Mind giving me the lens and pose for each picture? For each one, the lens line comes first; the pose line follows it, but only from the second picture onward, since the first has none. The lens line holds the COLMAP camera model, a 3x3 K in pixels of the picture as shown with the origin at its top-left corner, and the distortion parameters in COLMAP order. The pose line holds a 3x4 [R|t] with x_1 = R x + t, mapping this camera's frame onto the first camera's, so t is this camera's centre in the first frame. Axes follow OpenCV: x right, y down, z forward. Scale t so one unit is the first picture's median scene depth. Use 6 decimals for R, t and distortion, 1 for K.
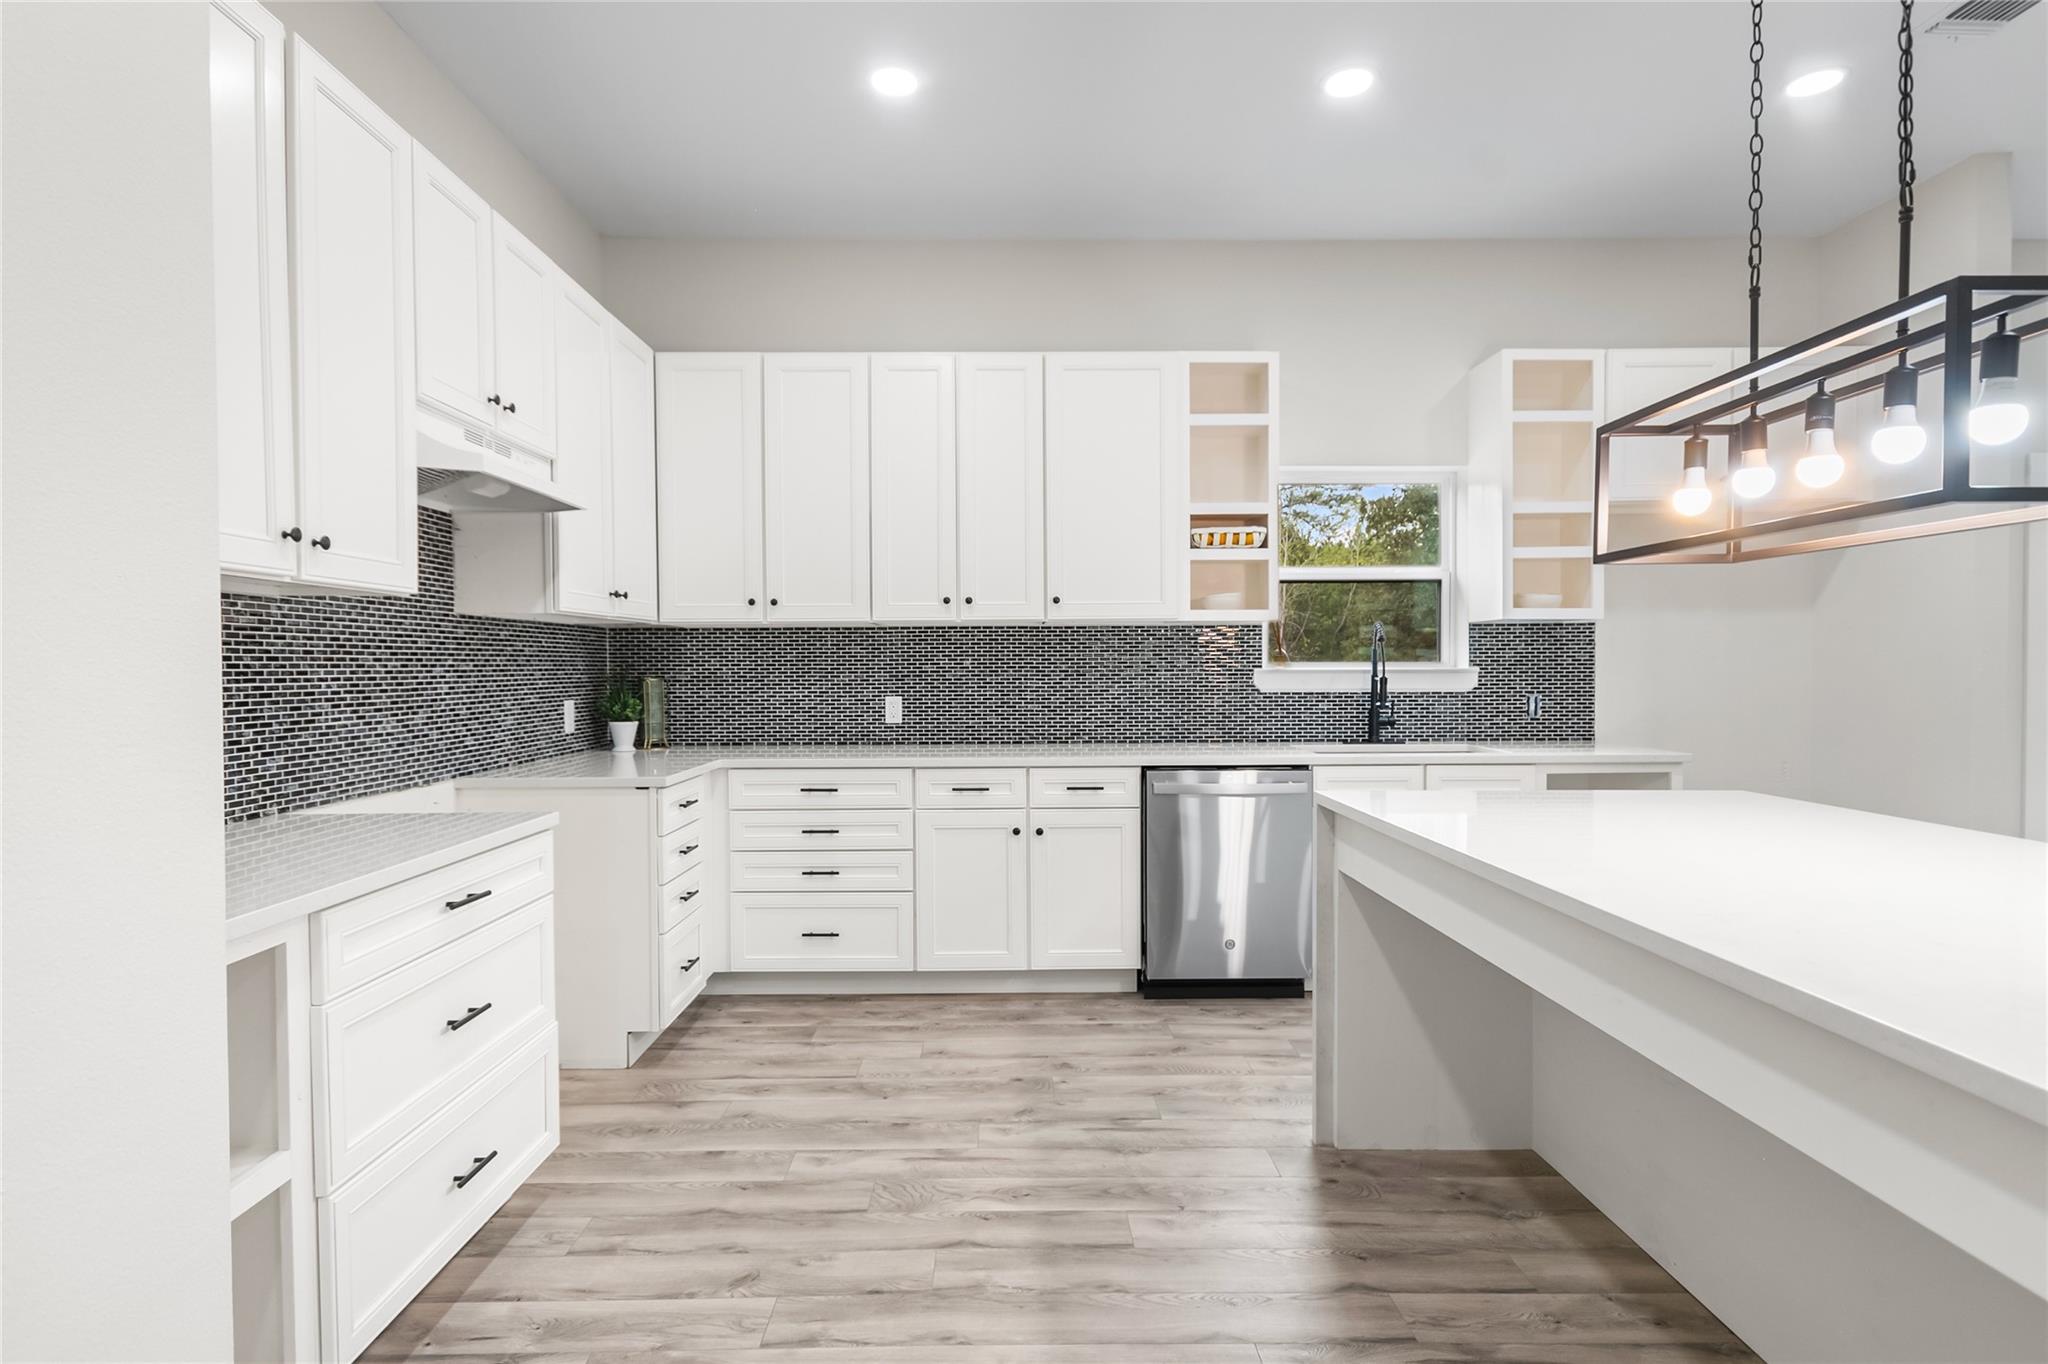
lens RADIAL K [[1099.3, 0, 1024.9], [0, 1099.3, 689.5], [0, 0, 1]] dist [0.001504, 0.000088]
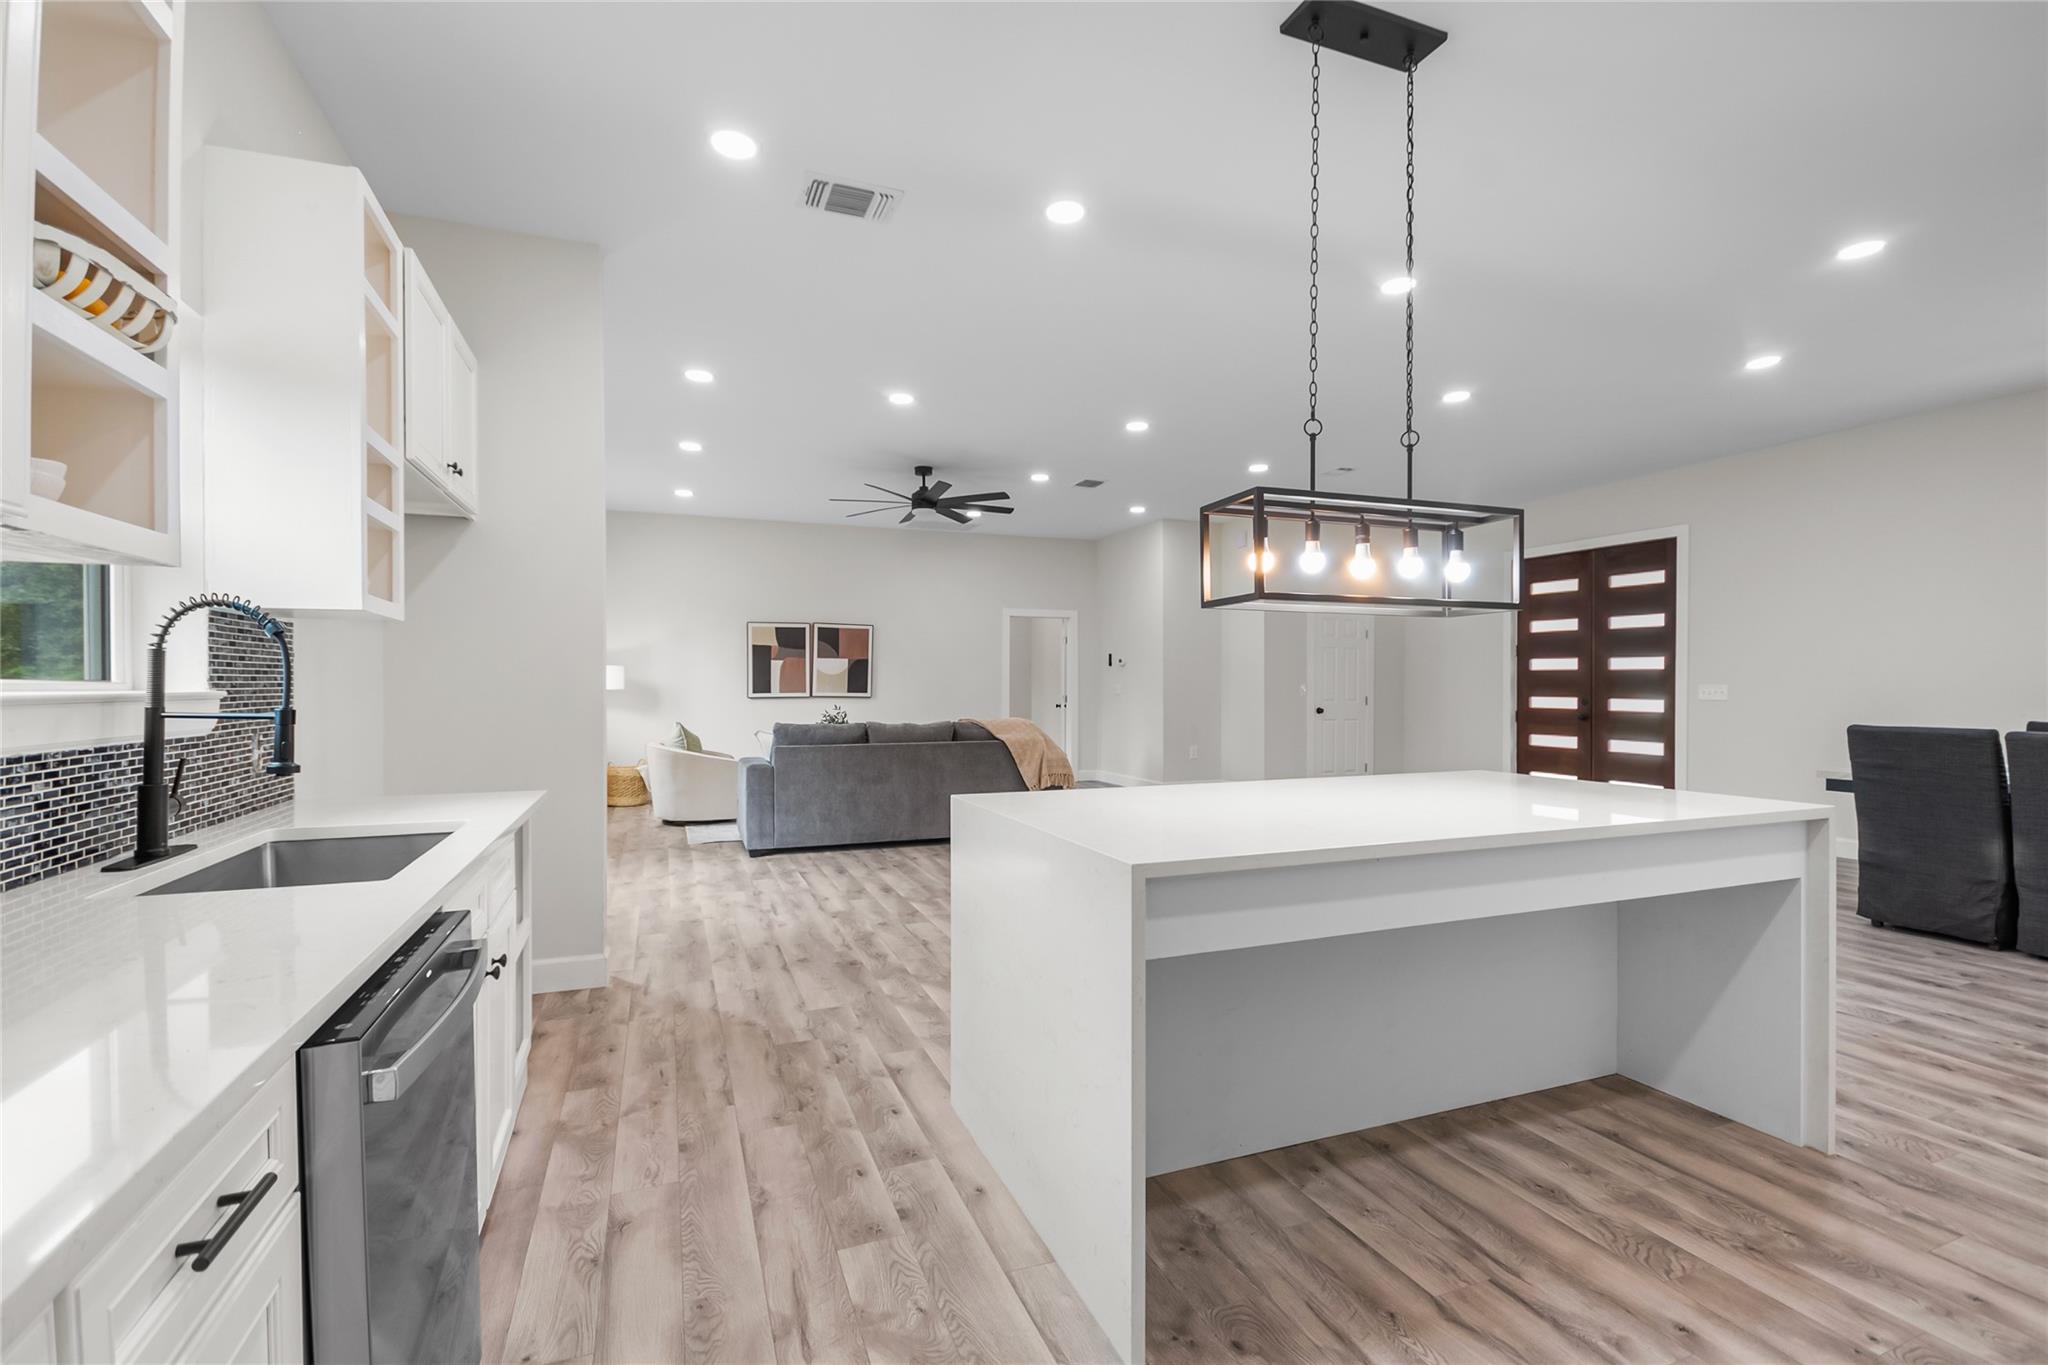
lens RADIAL K [[913.7, 0, 970.8], [0, 913.7, 677.8], [0, 0, 1]] dist [0.003026, -0.000846]
pose [[-0.347534, -0.006531, 0.937644, -0.310114], [0.009948, 0.999894, 0.010652, -0.053645], [-0.937614, 0.013029, -0.347433, 1.594566]]
